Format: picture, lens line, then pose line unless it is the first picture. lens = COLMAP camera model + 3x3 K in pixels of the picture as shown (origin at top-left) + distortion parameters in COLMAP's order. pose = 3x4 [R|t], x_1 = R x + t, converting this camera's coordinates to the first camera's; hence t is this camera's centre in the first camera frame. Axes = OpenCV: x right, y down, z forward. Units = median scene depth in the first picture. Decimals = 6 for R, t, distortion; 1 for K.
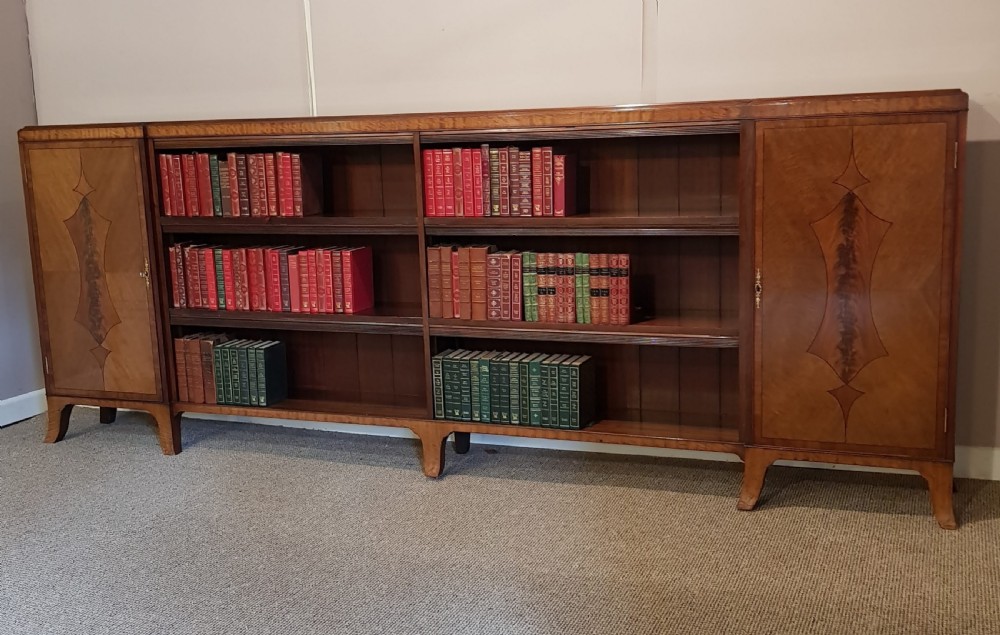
lens RADIAL K [[1105.7, 0, 496.1], [0, 1105.7, 332.4], [0, 0, 1]] dist [0.148898, -0.354946]
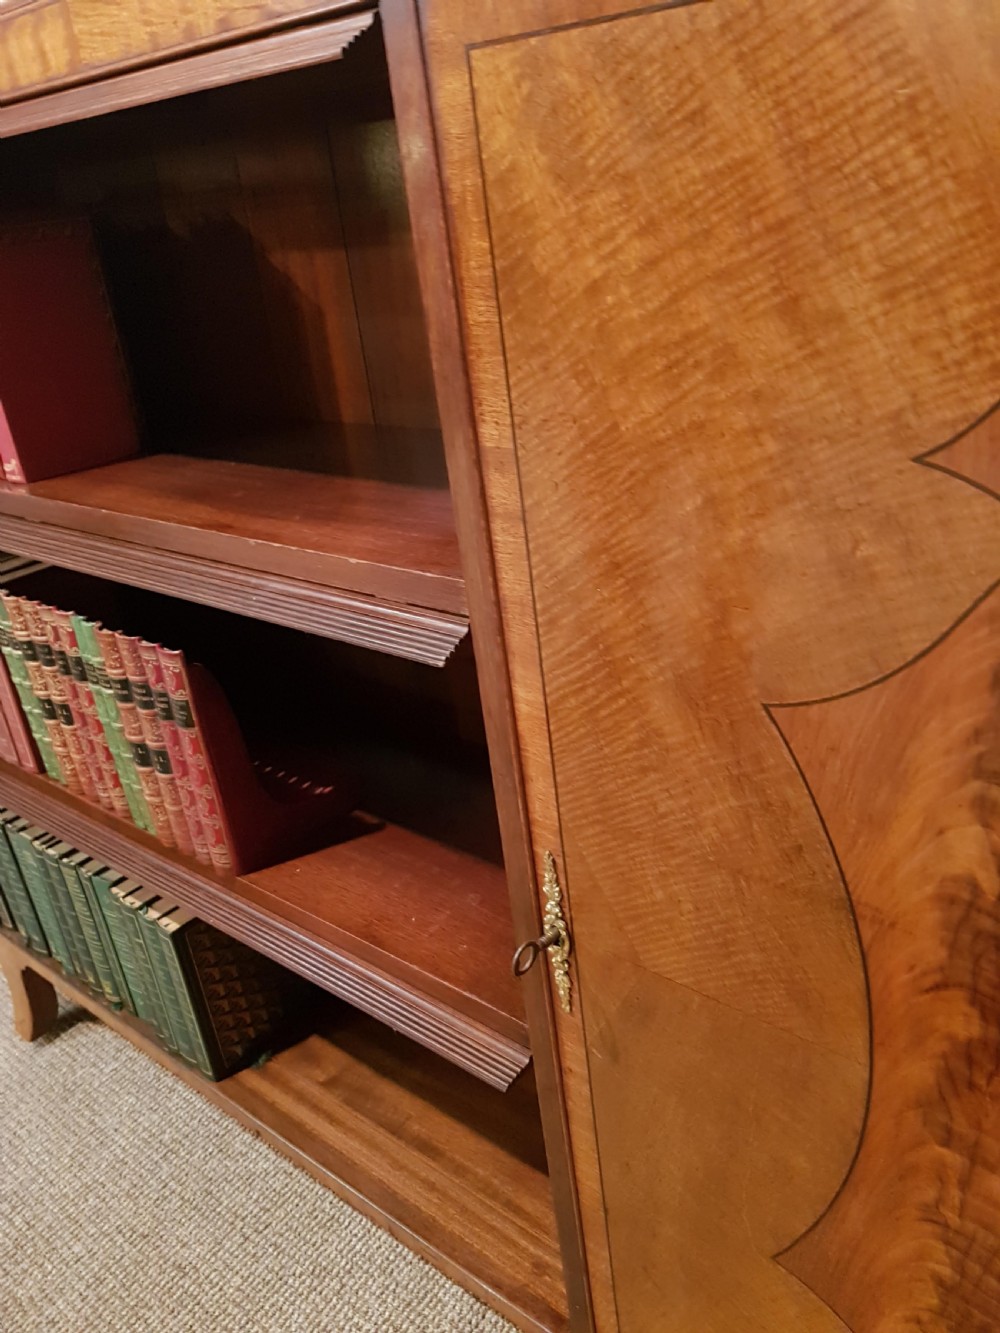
lens RADIAL K [[1033.5, 0, 516.5], [0, 1033.5, 670.2], [0, 0, 1]] dist [0.096515, -0.170393]
pose [[0.948921, 0.073859, -0.306749, 0.254721], [0.014358, 0.961099, 0.275830, -0.124877], [0.315188, -0.266145, 0.910946, 0.750236]]
